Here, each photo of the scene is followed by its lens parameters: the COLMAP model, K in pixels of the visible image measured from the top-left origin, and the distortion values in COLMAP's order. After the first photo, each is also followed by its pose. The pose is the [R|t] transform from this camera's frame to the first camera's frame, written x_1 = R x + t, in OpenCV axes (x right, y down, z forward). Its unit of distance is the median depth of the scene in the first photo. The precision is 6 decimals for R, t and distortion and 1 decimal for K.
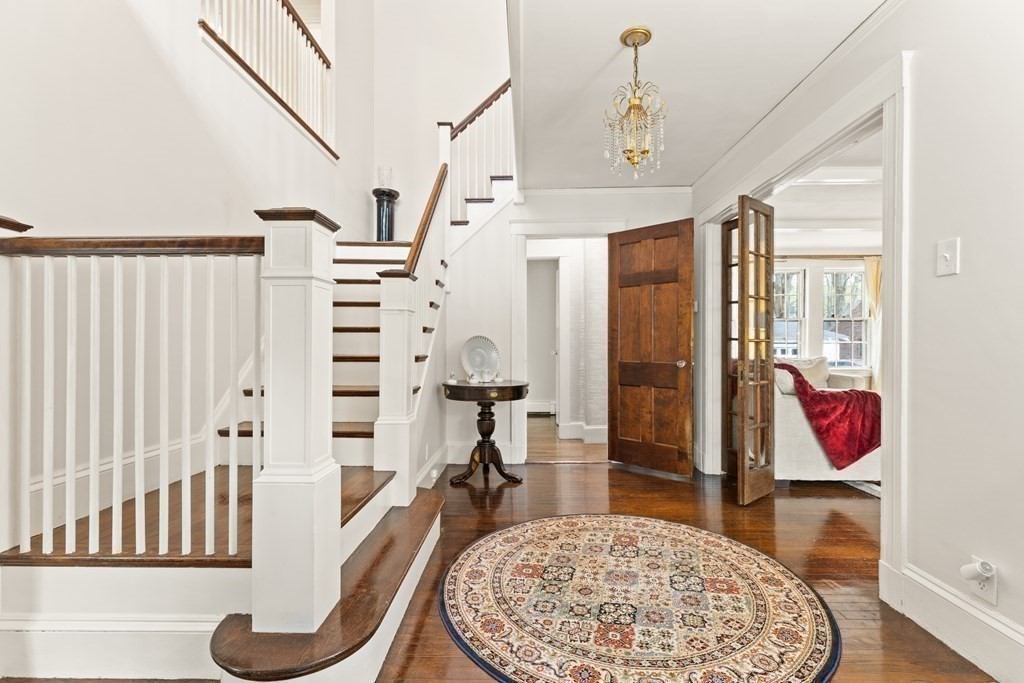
lens RADIAL K [[458.4, 0, 520.9], [0, 458.4, 342.5], [0, 0, 1]] dist [0.002349, 0.000264]
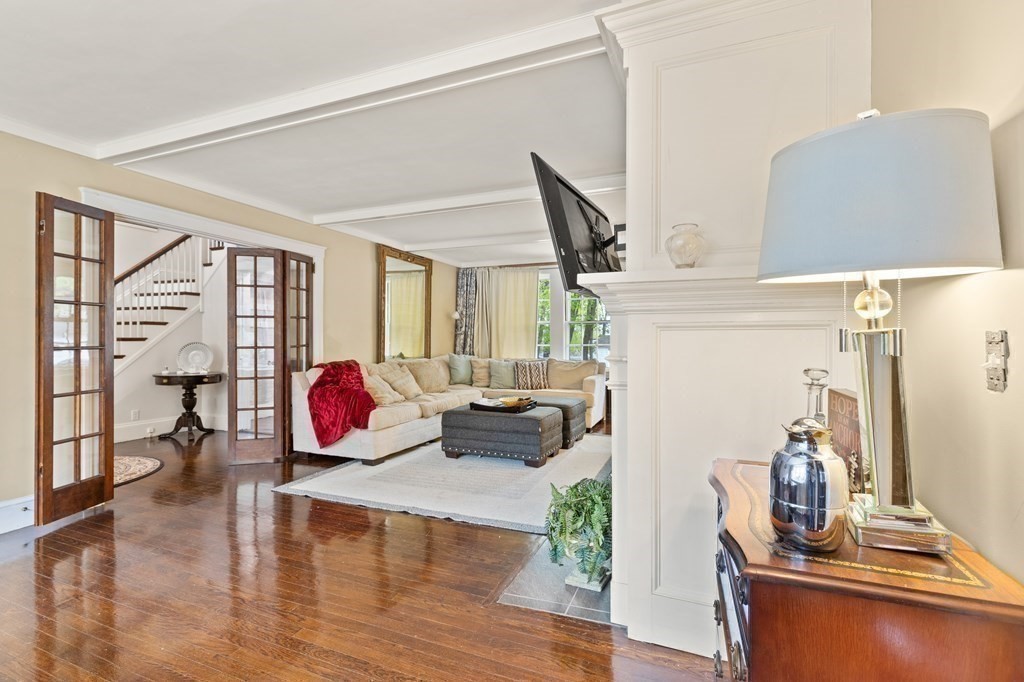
lens RADIAL K [[458.4, 0, 520.9], [0, 458.4, 342.0], [0, 0, 1]] dist [0.002349, 0.000264]
pose [[0.934328, 0.000111, -0.356413, 1.543015], [0.002246, 0.999978, 0.006200, -0.024363], [0.356406, -0.006593, 0.934308, -0.013356]]
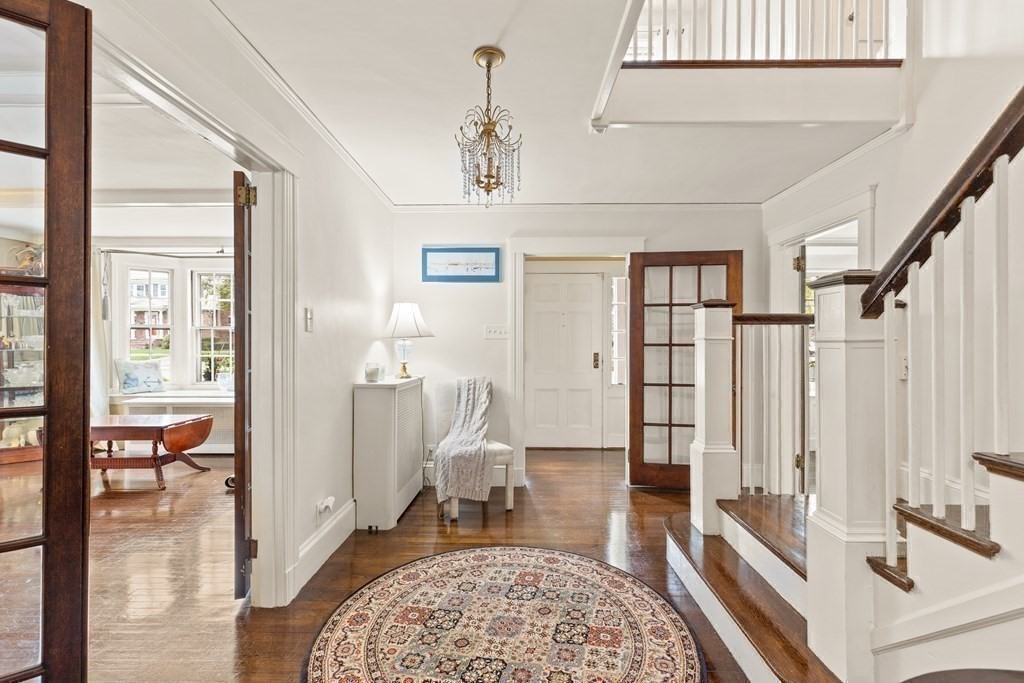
lens RADIAL K [[458.4, 0, 520.9], [0, 458.4, 342.5], [0, 0, 1]] dist [0.002349, 0.000264]
pose [[-0.999933, -0.001080, -0.011520, 0.115064], [-0.001004, 0.999978, -0.006530, -0.046093], [0.011527, -0.006518, -0.999912, 1.143616]]
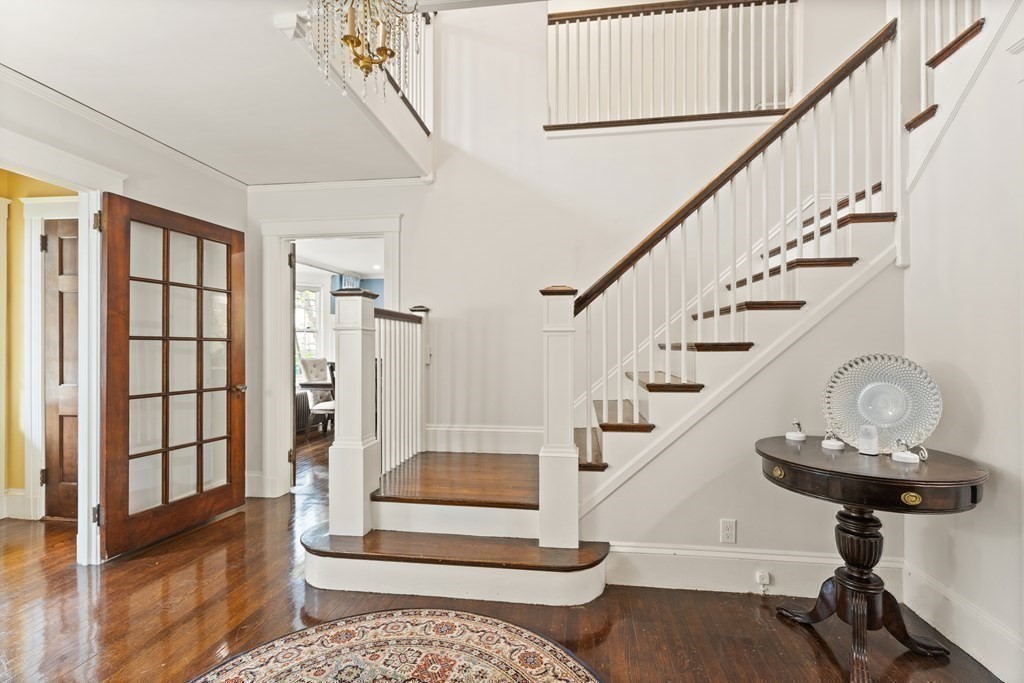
lens RADIAL K [[461.6, 0, 514.5], [0, 461.6, 345.5], [0, 0, 1]] dist [0.003042, 0.000303]
pose [[-0.119463, -0.004801, -0.992827, 0.467433], [0.007453, 0.999956, -0.005732, -0.026433], [0.992811, -0.008084, -0.119422, 0.739428]]
